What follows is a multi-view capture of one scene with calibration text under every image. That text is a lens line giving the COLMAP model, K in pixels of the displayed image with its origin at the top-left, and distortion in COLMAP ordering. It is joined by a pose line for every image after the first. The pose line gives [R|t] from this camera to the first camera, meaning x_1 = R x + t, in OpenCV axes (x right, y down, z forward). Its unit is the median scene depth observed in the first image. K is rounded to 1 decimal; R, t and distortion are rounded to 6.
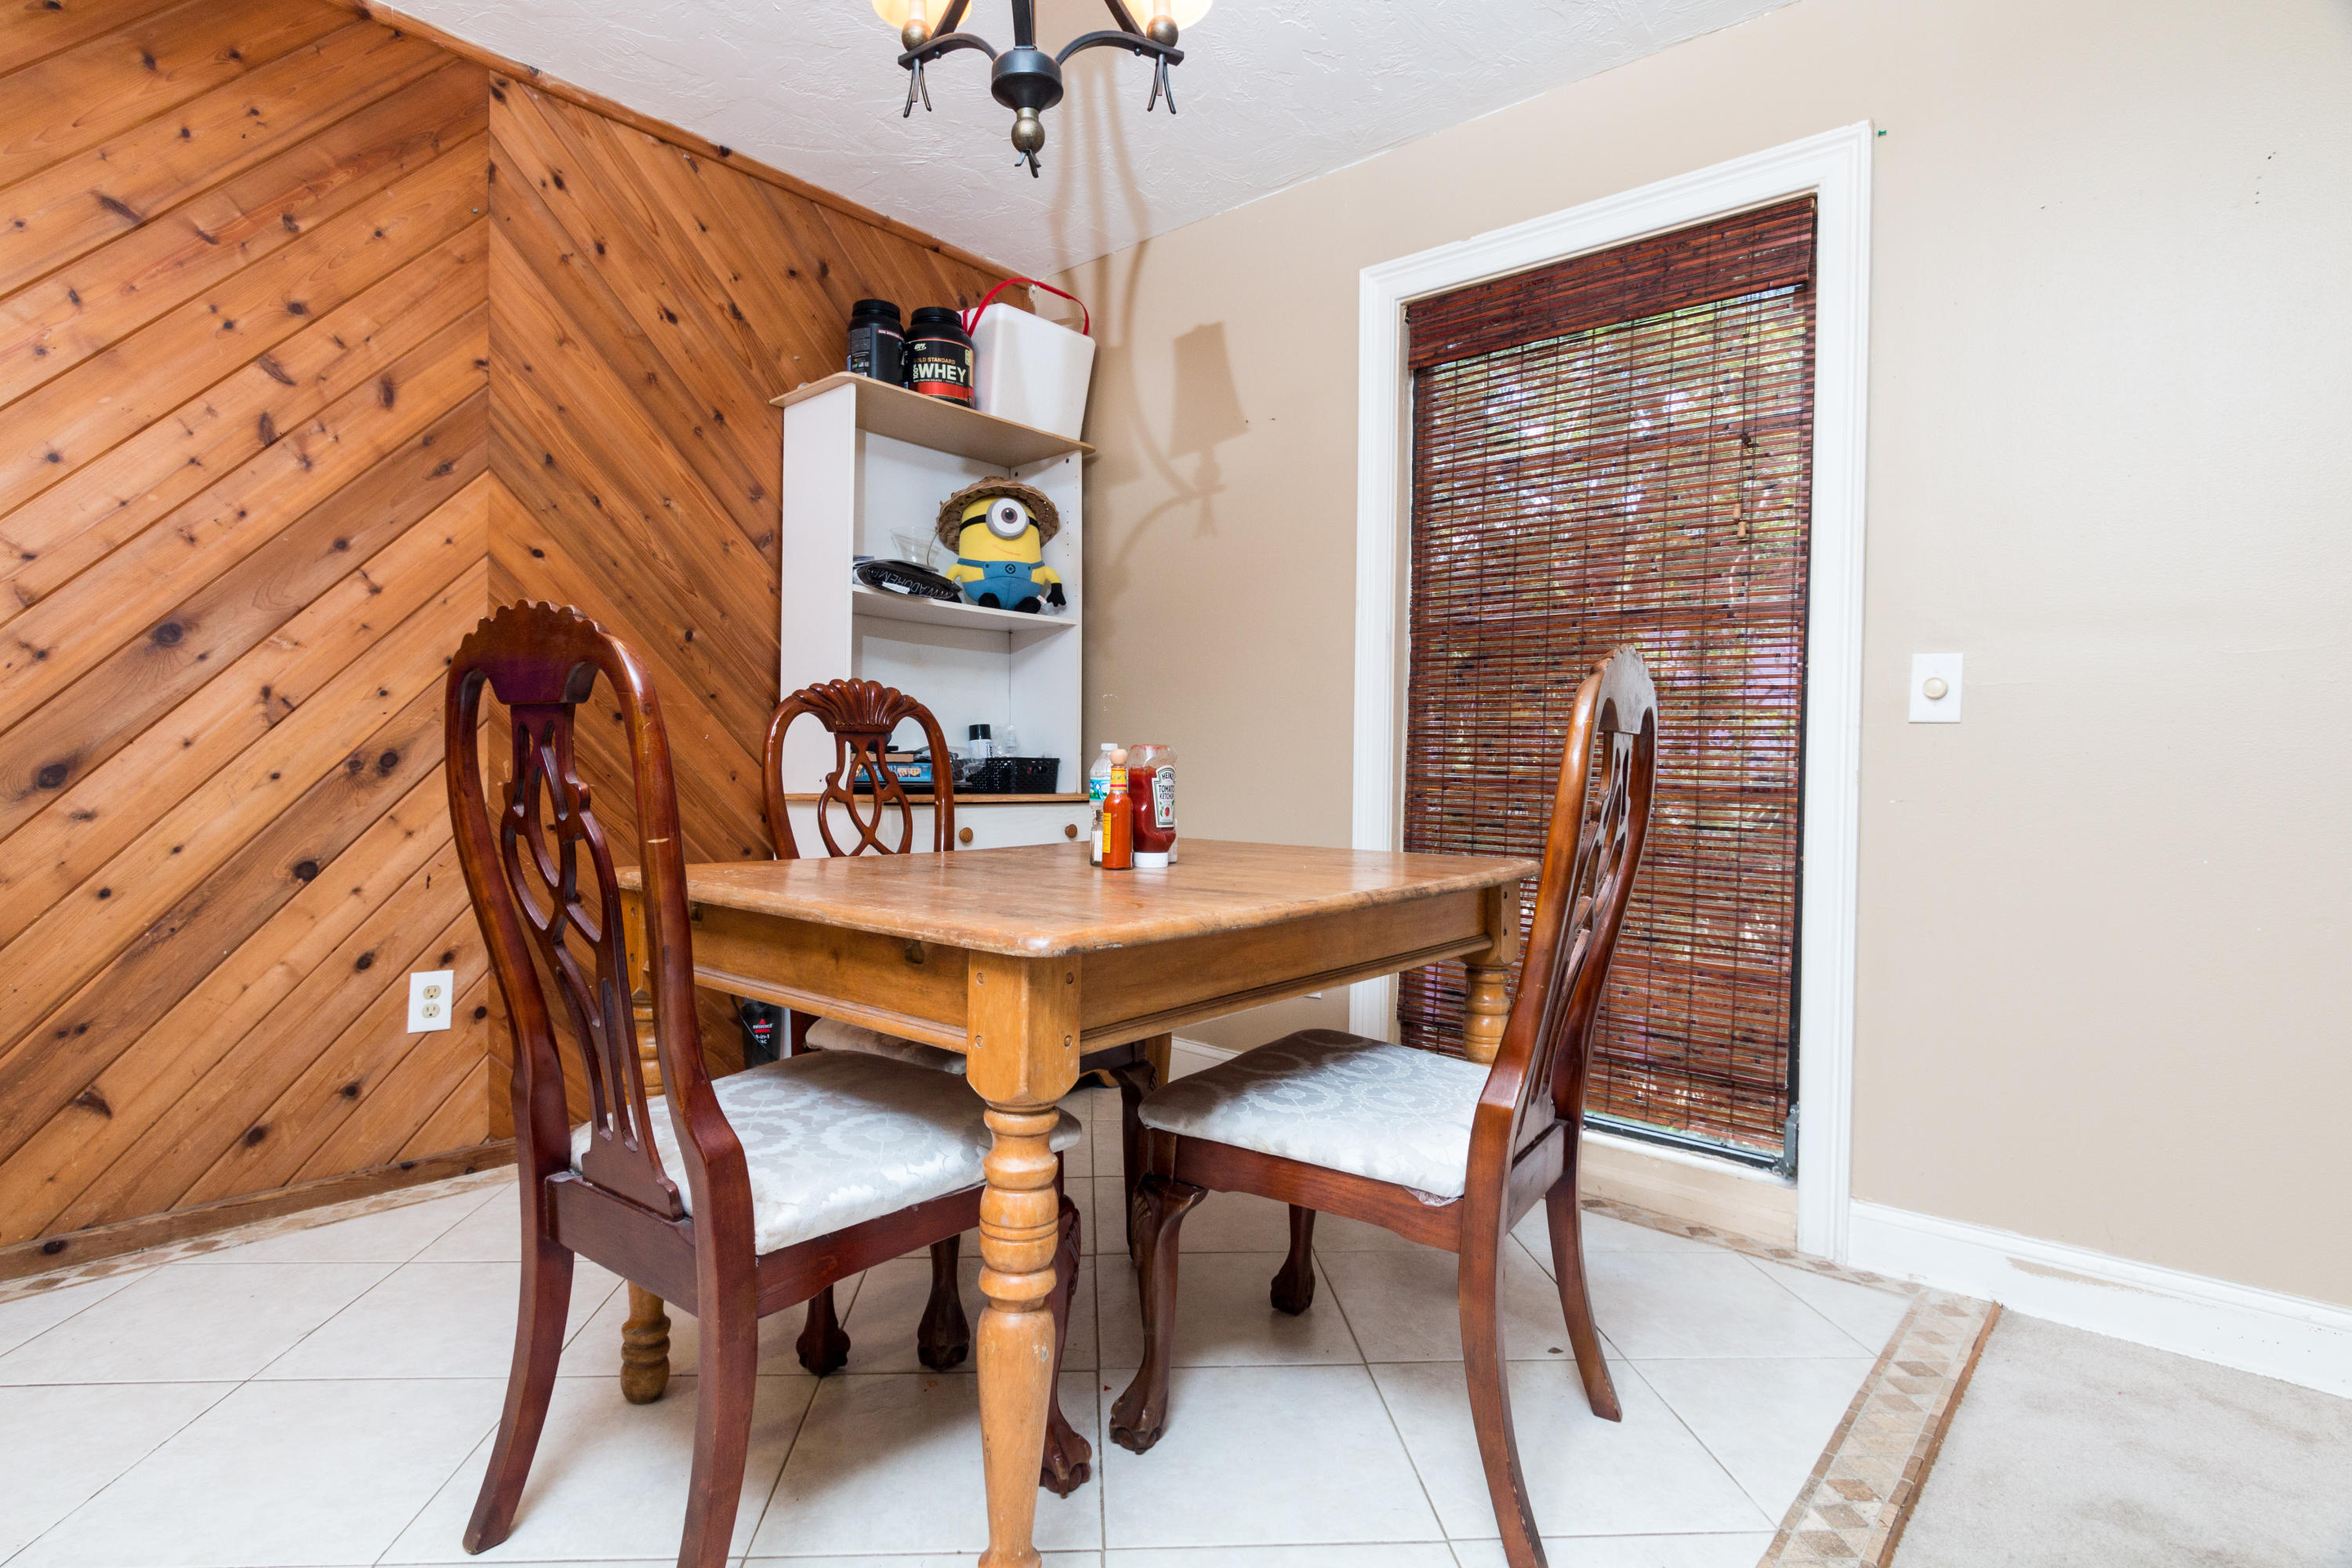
lens RADIAL K [[1205.2, 0, 1182.8], [0, 1205.2, 781.6], [0, 0, 1]] dist [0.000576, 0.000234]
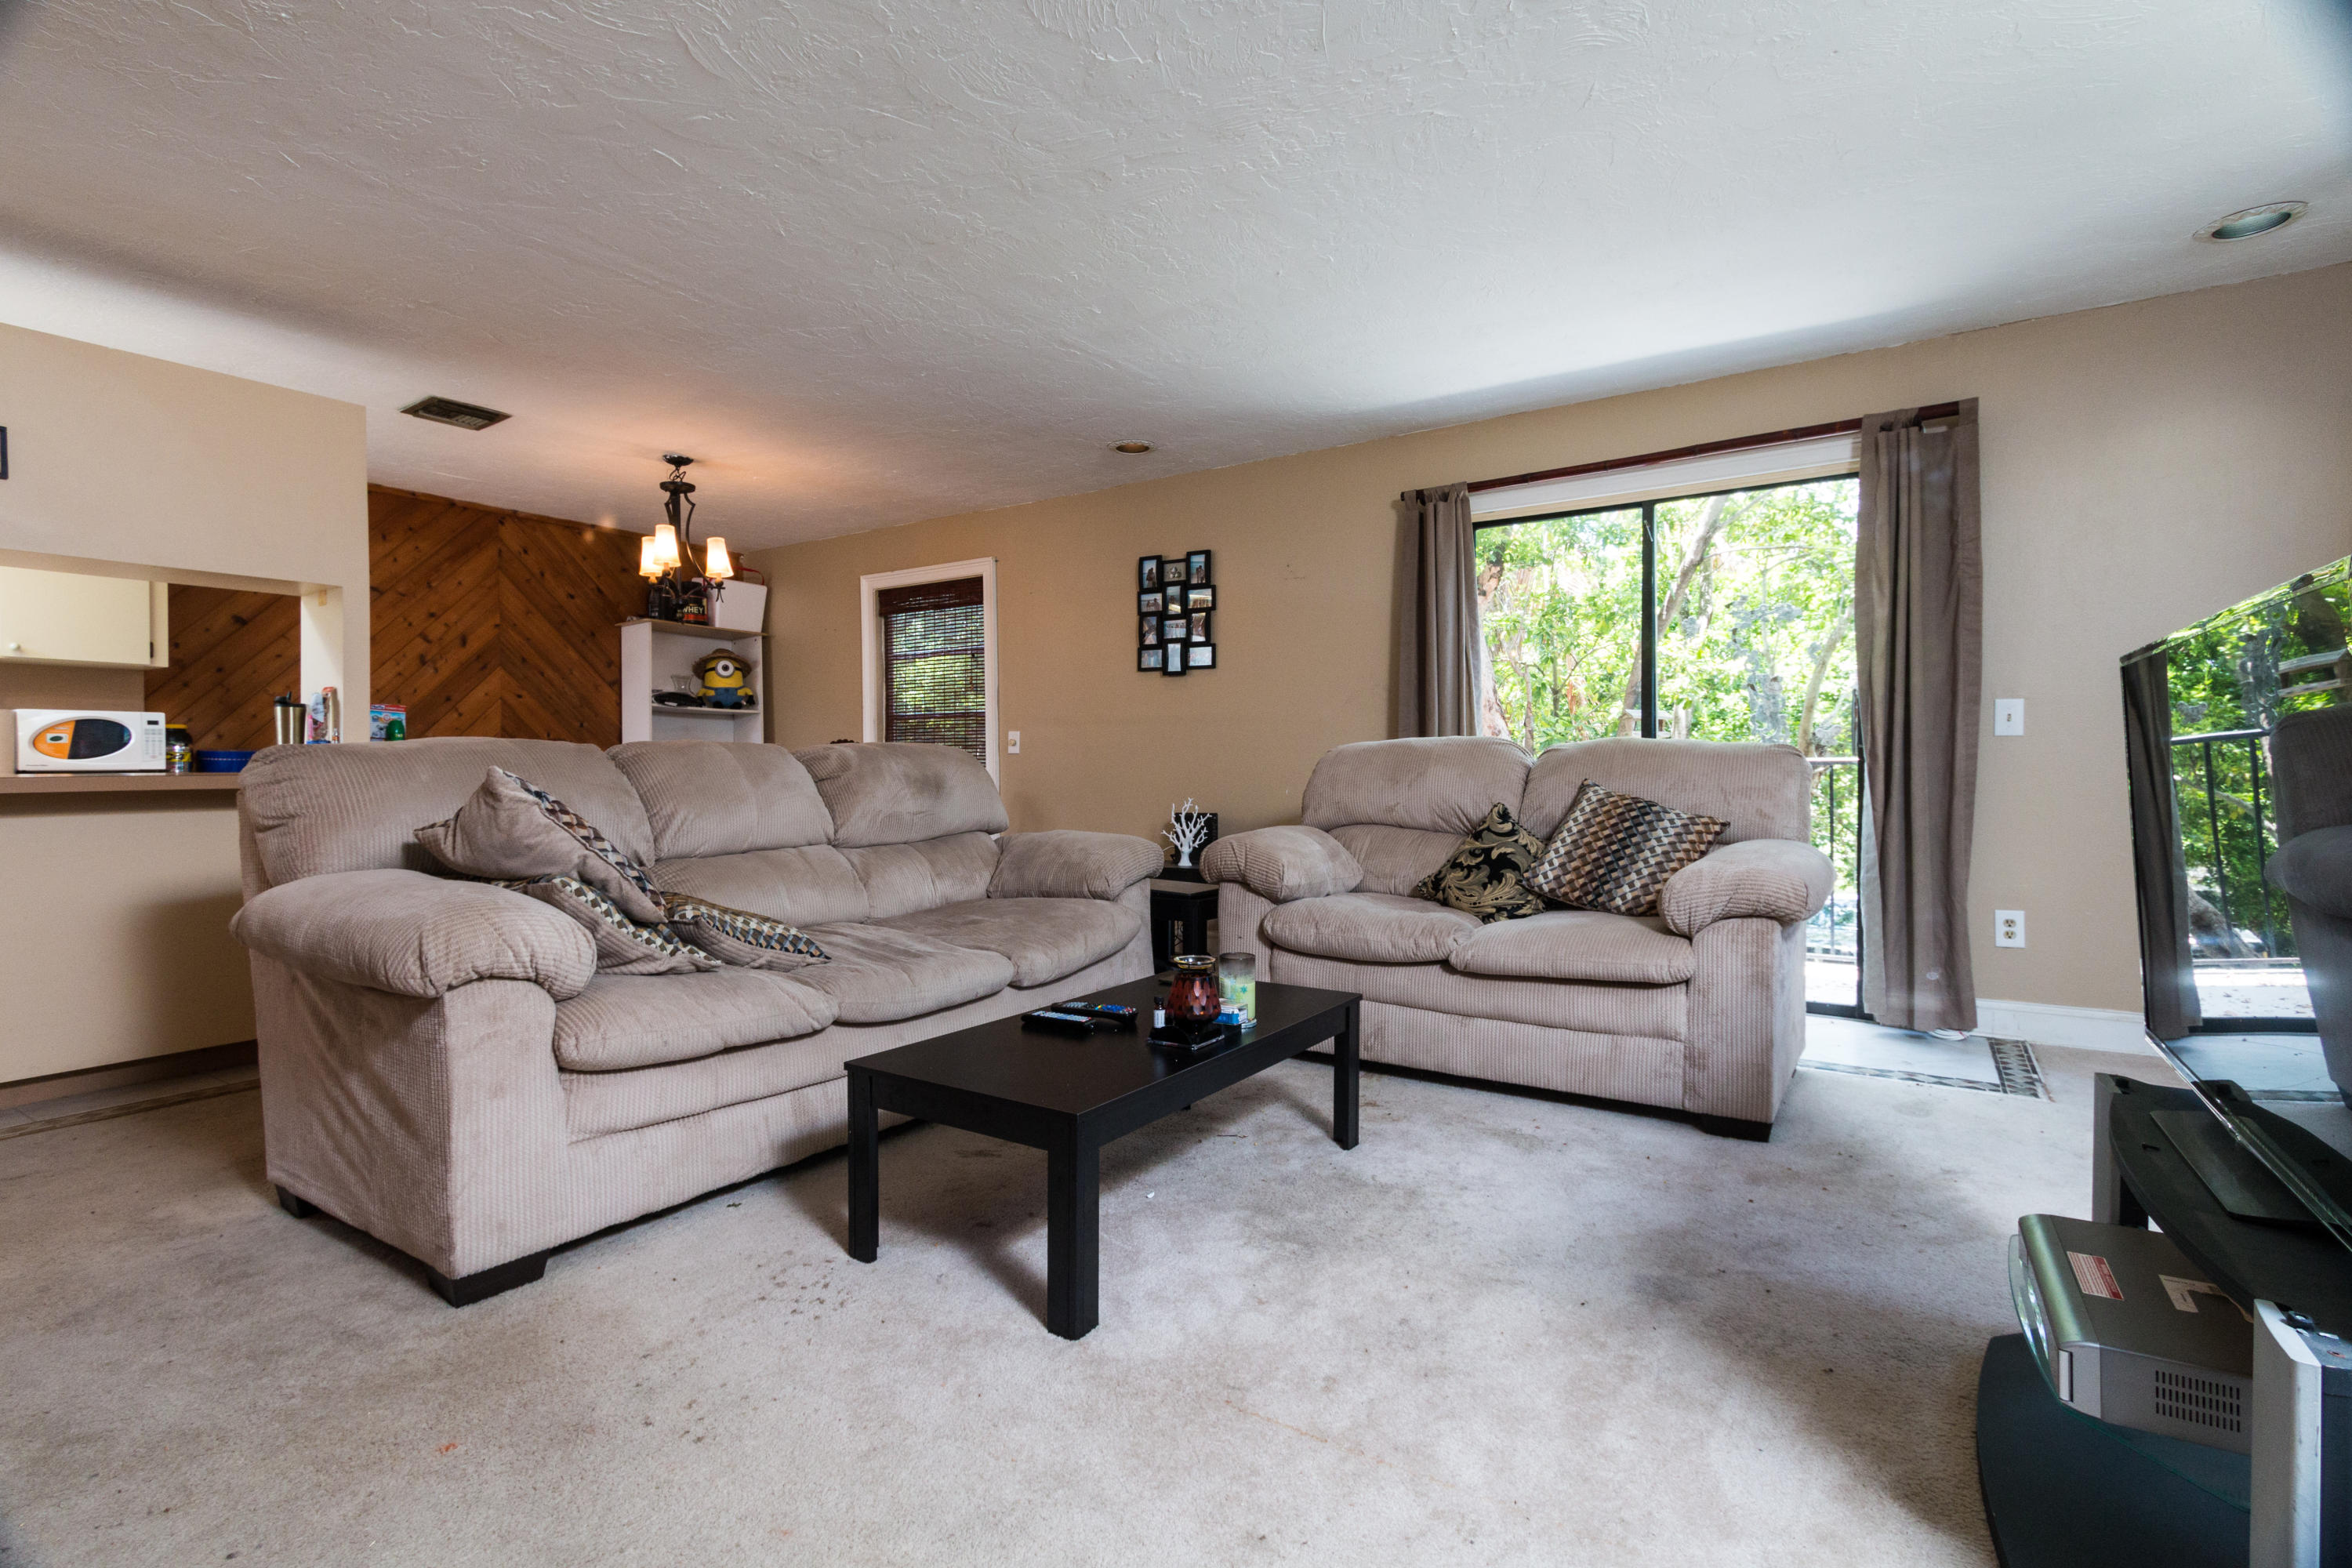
lens RADIAL K [[1088.0, 0, 1168.6], [0, 1088.0, 782.1], [0, 0, 1]] dist [-0.001110, -0.000107]
pose [[0.992130, -0.022375, 0.123199, 0.543813], [0.023803, 0.999665, -0.010129, 0.049426], [-0.122931, 0.012982, 0.992330, -1.458783]]
